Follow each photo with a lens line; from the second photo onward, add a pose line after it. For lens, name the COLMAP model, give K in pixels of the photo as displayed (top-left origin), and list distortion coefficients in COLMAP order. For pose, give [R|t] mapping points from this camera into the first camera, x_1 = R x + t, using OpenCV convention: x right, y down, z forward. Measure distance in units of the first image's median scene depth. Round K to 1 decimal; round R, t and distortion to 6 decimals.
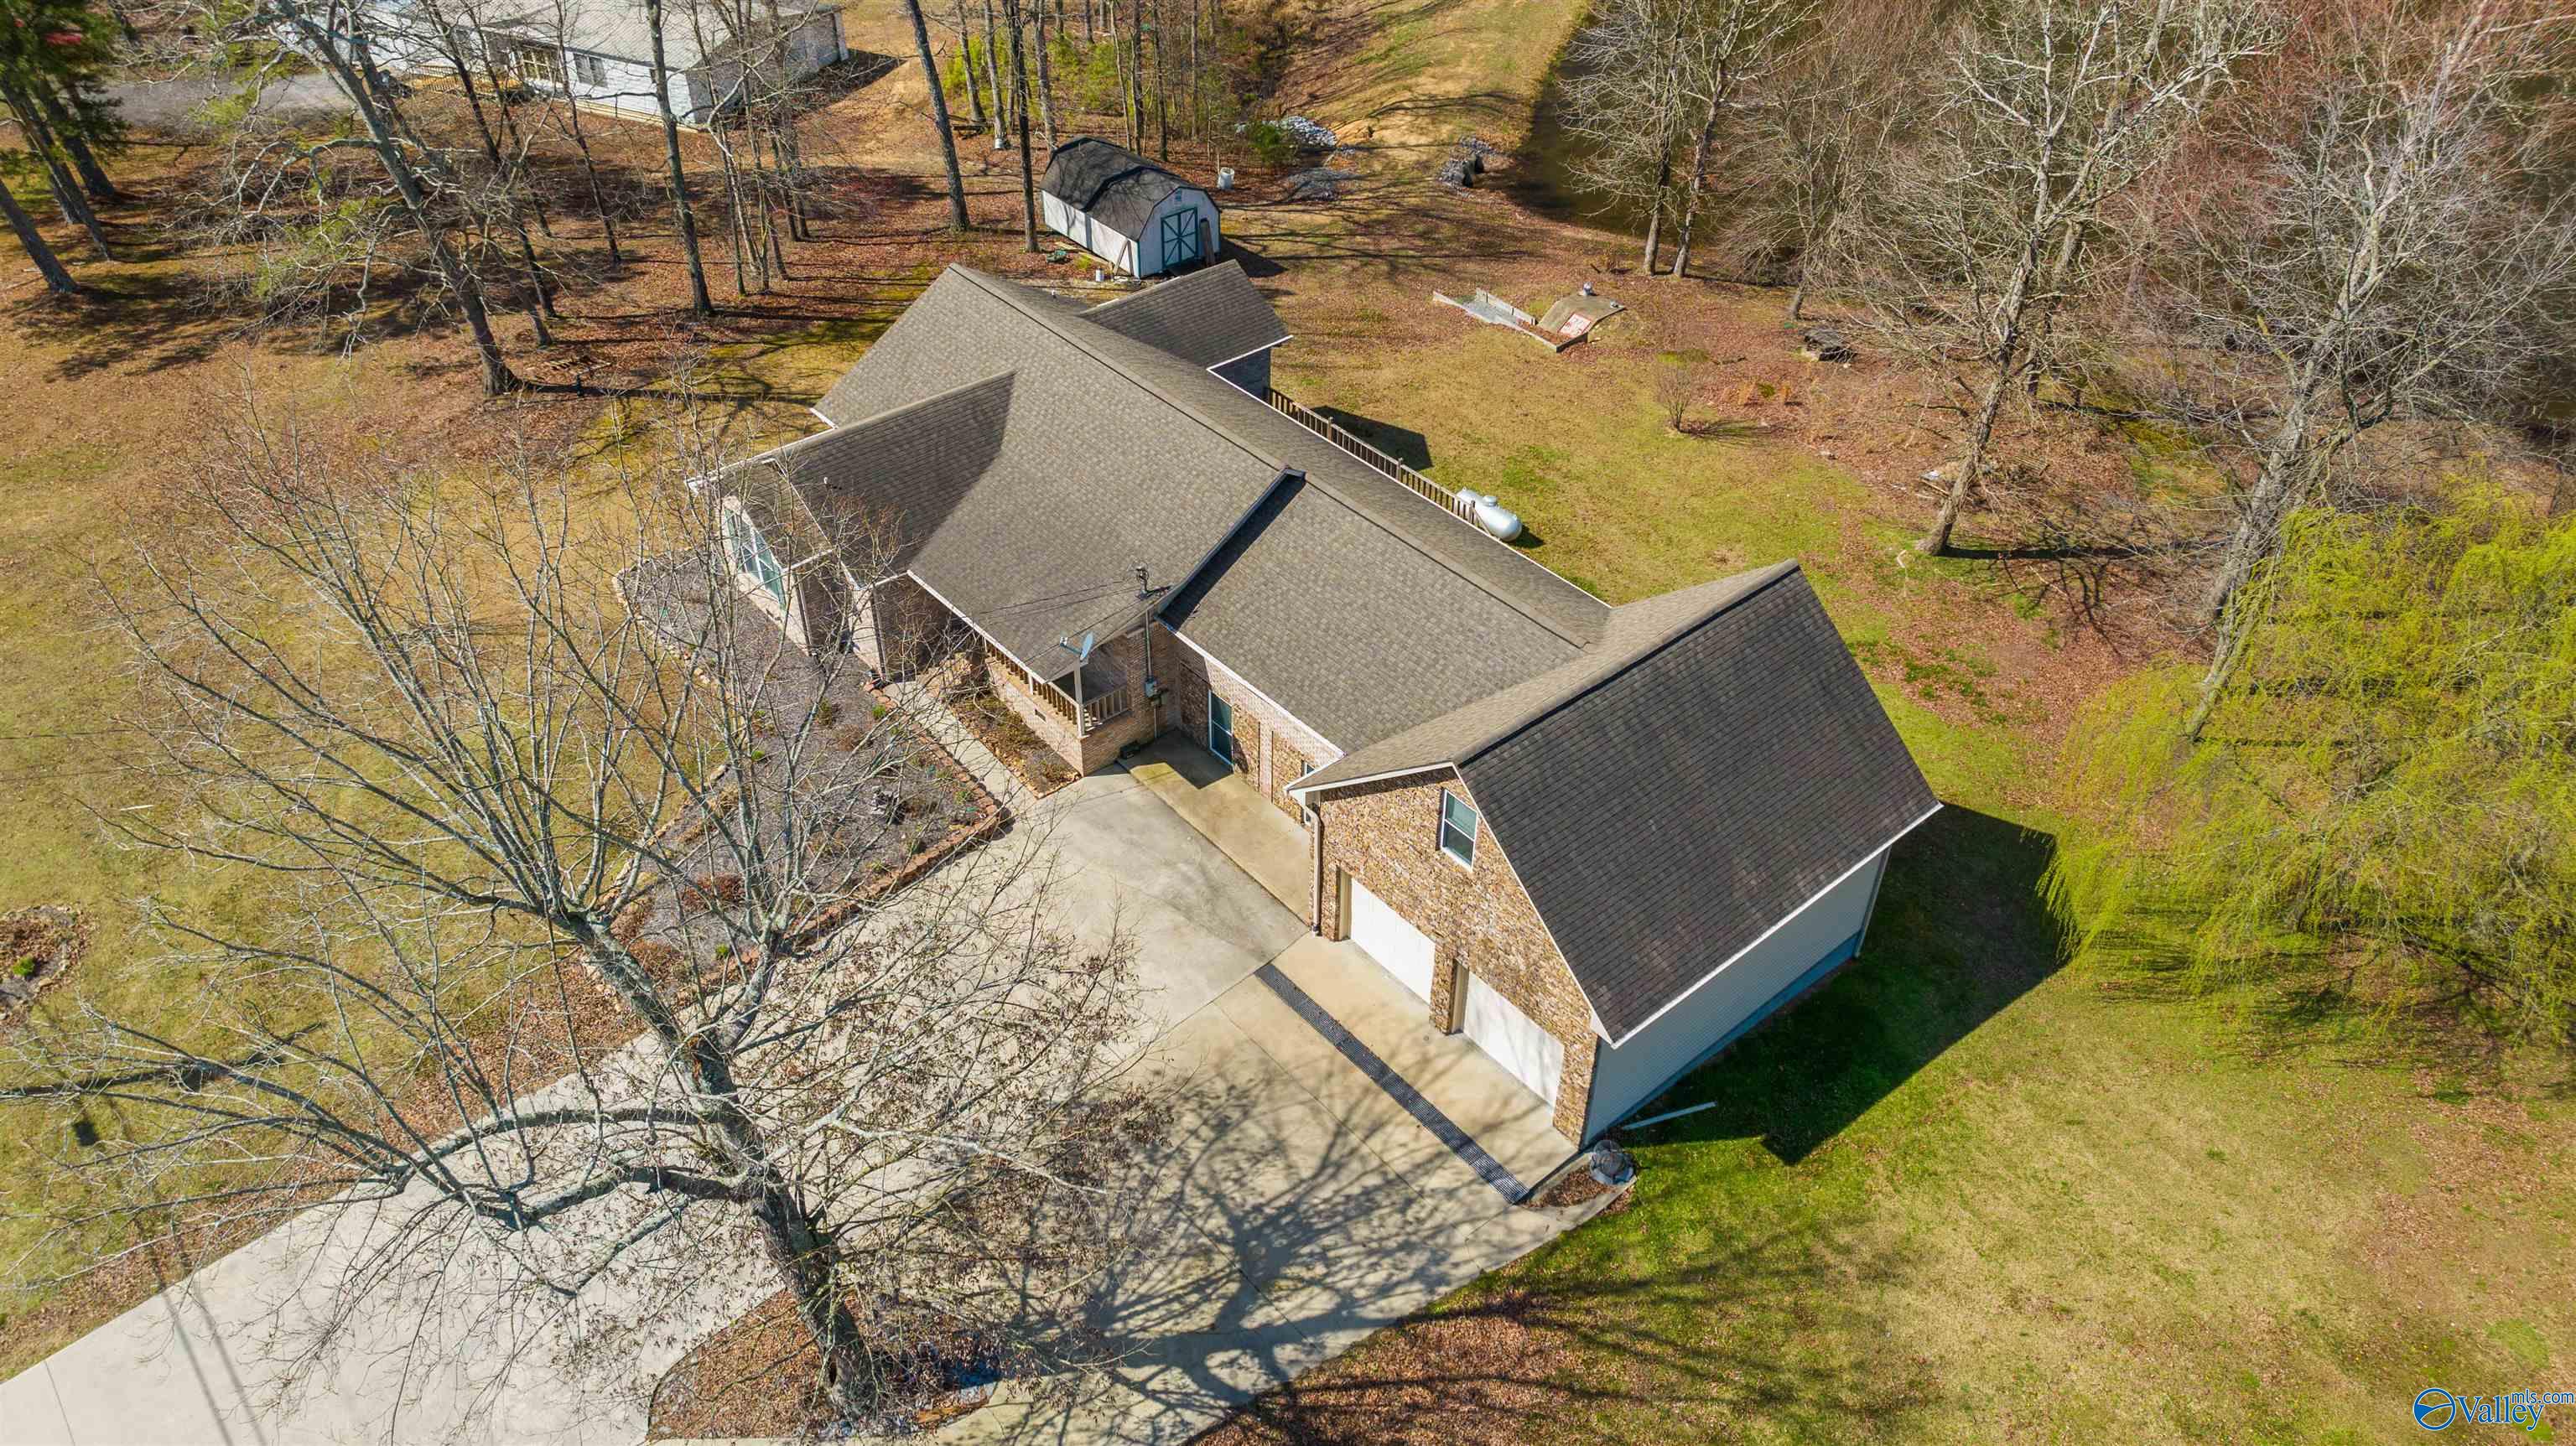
lens RADIAL K [[1842.1, 0, 1313.8], [0, 1842.1, 720.4], [0, 0, 1]] dist [-0.013920, -0.004105]
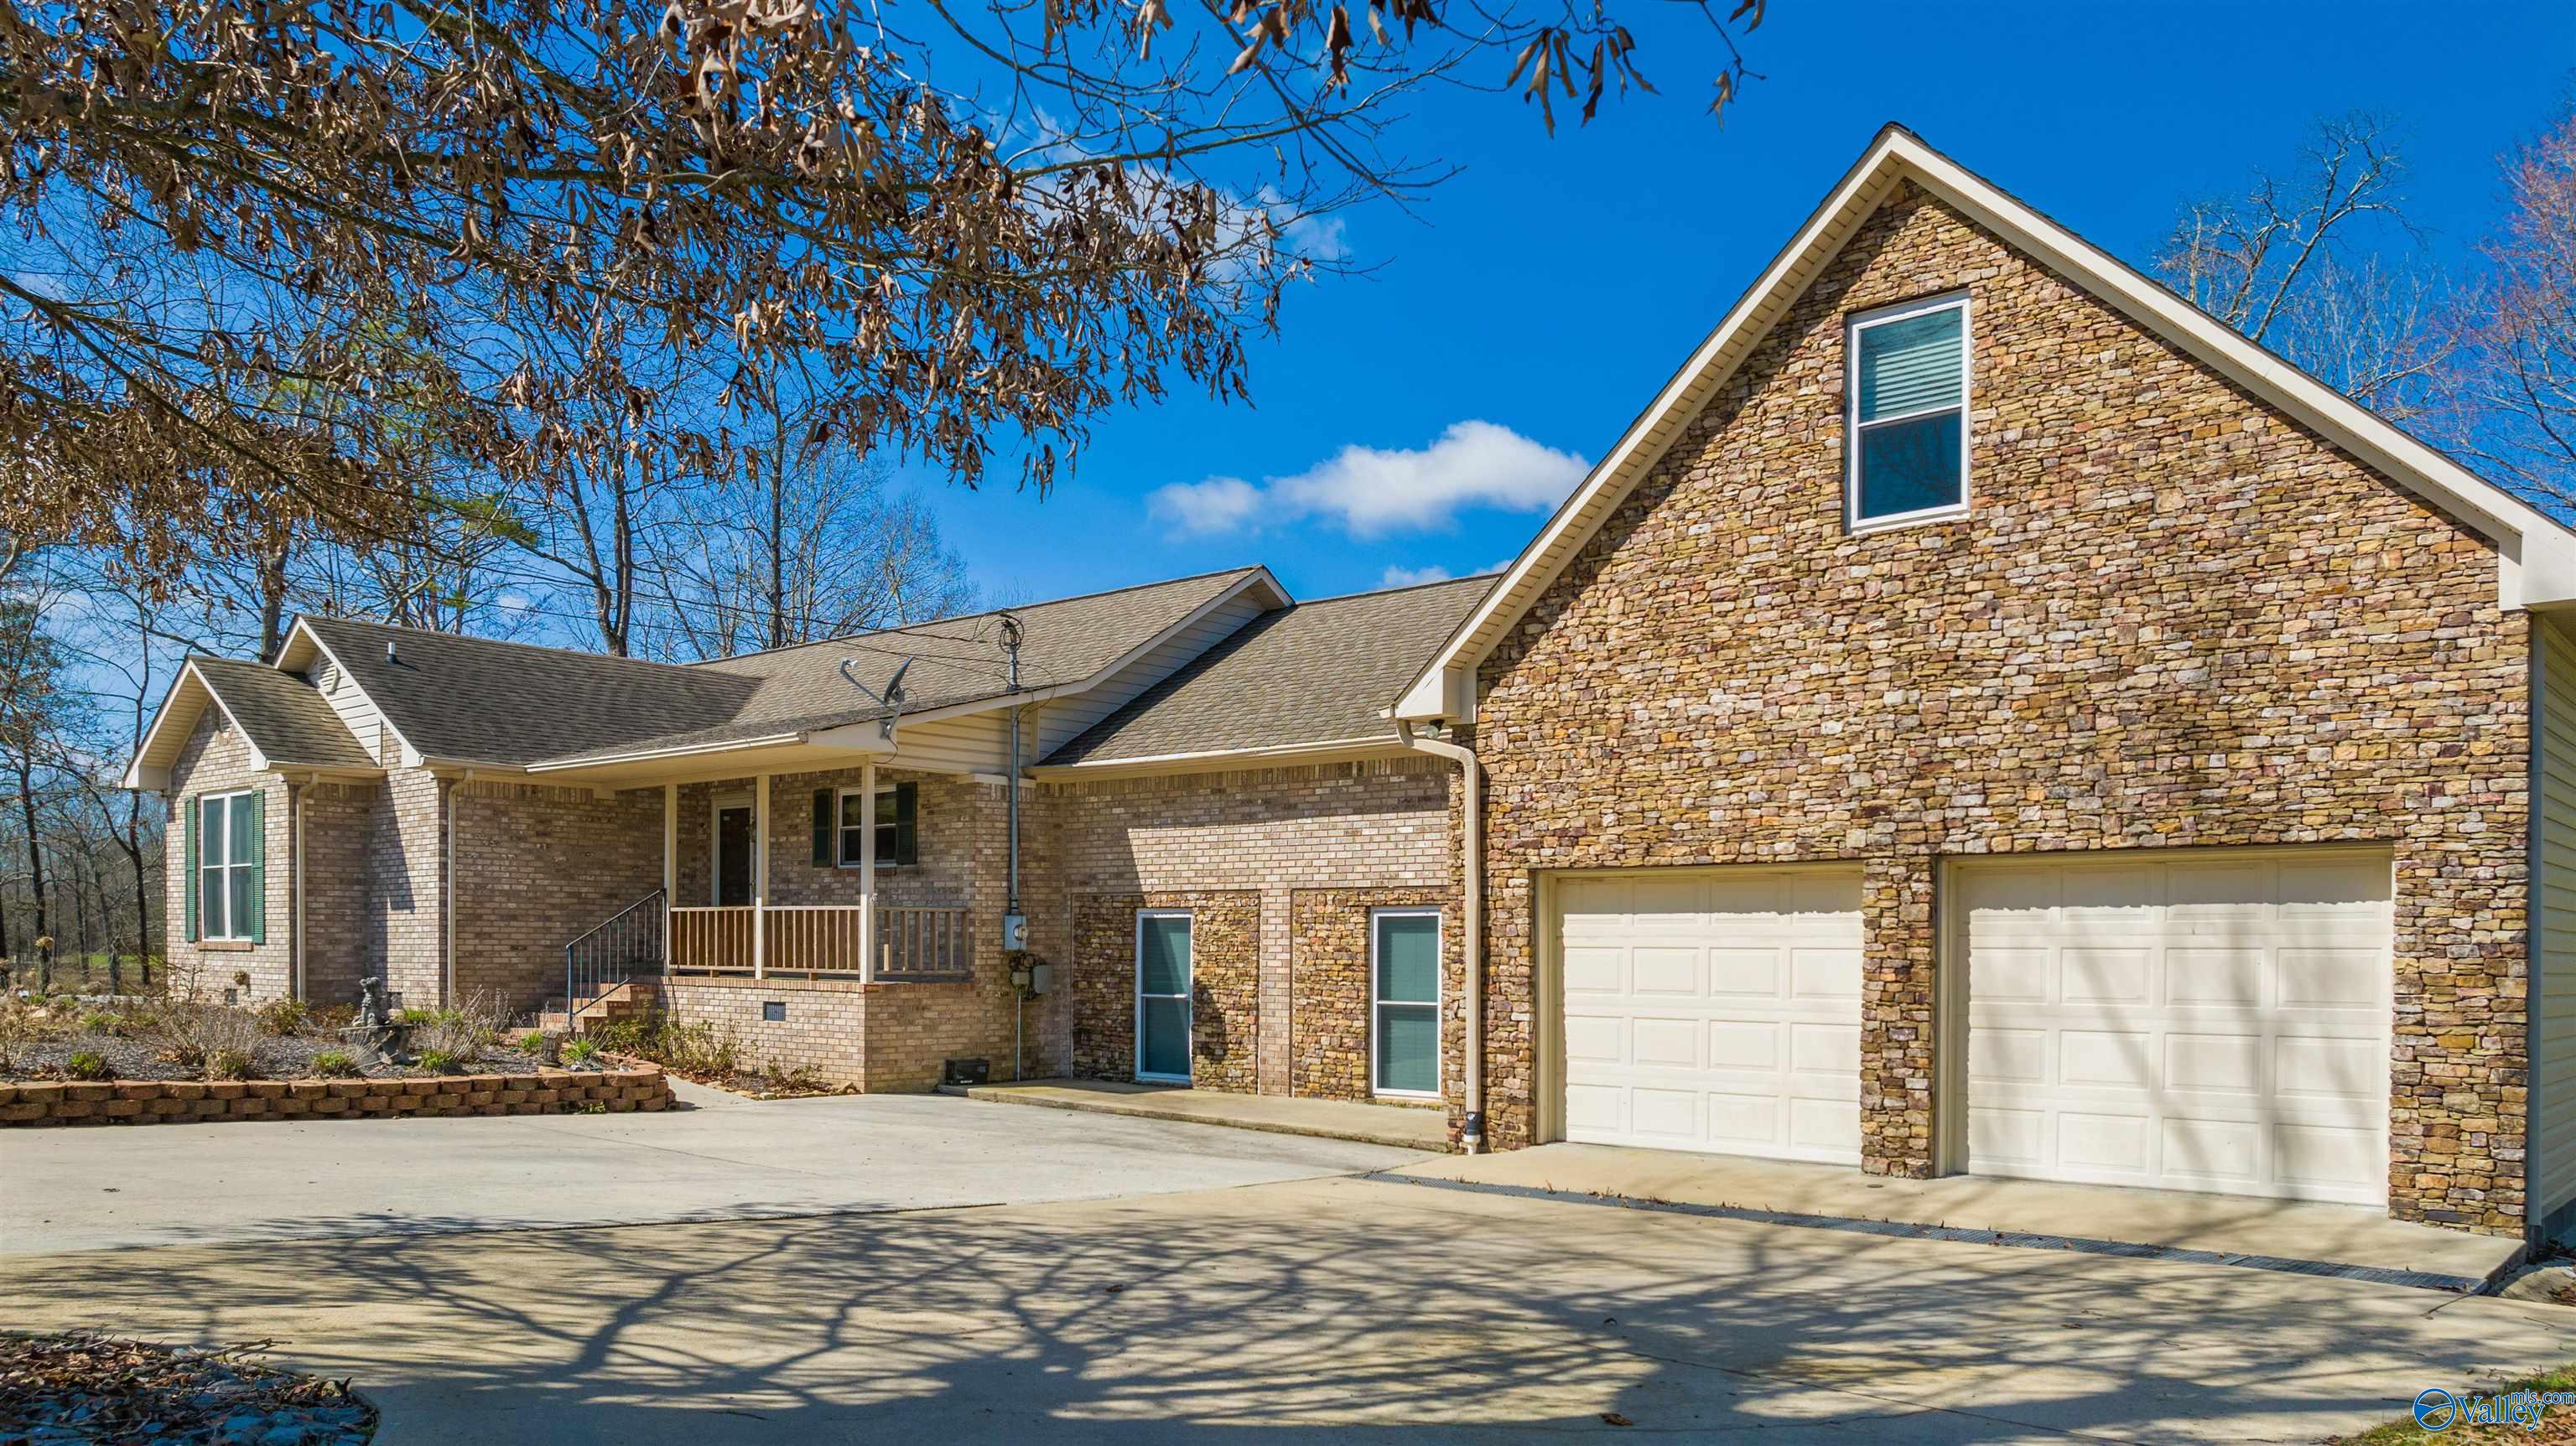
lens RADIAL K [[1952.6, 0, 1294.0], [0, 1952.6, 998.3], [0, 0, 1]] dist [-0.005802, -0.003045]
pose [[0.990372, -0.001230, 0.138429, -0.087473], [0.083471, 0.803044, -0.590045, 0.310070], [-0.110439, 0.595919, 0.795415, 0.608288]]
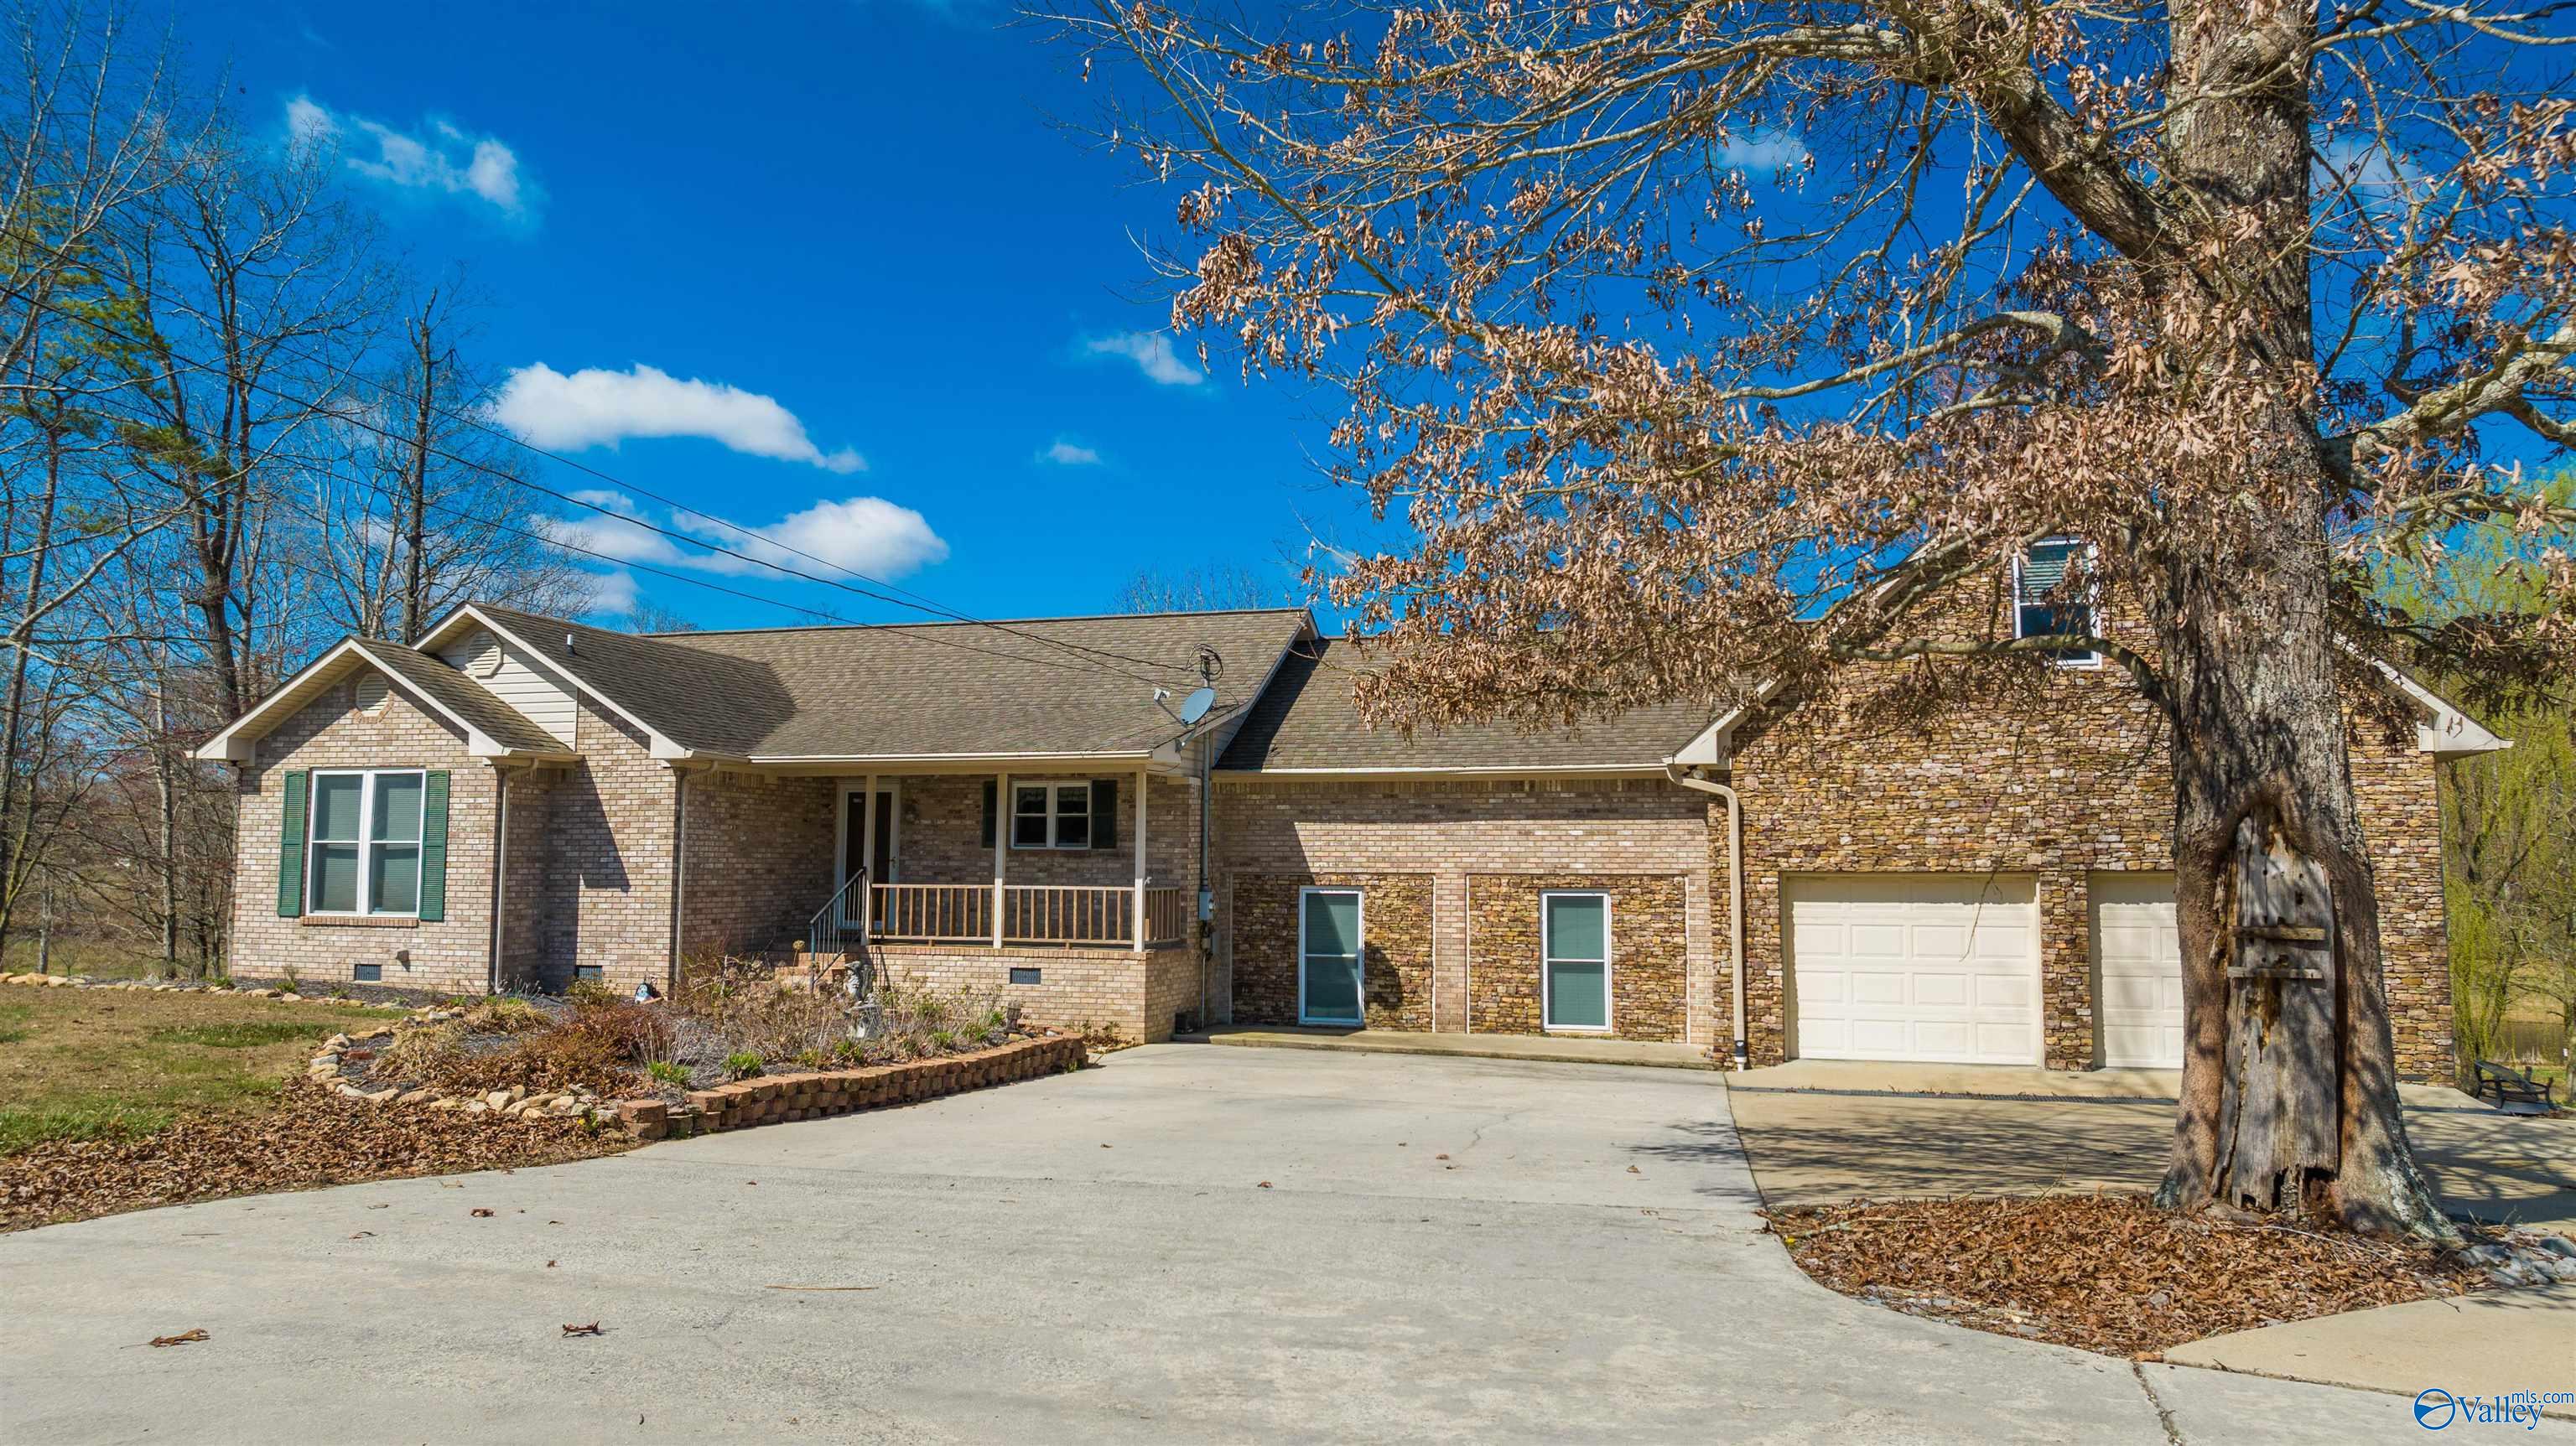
lens RADIAL K [[1842.1, 0, 1313.8], [0, 1842.1, 720.4], [0, 0, 1]] dist [-0.013920, -0.004105]
pose [[0.840709, 0.042735, 0.539798, -0.388017], [0.333301, 0.744815, -0.578067, 0.296485], [-0.426754, 0.665901, 0.611929, 0.597185]]
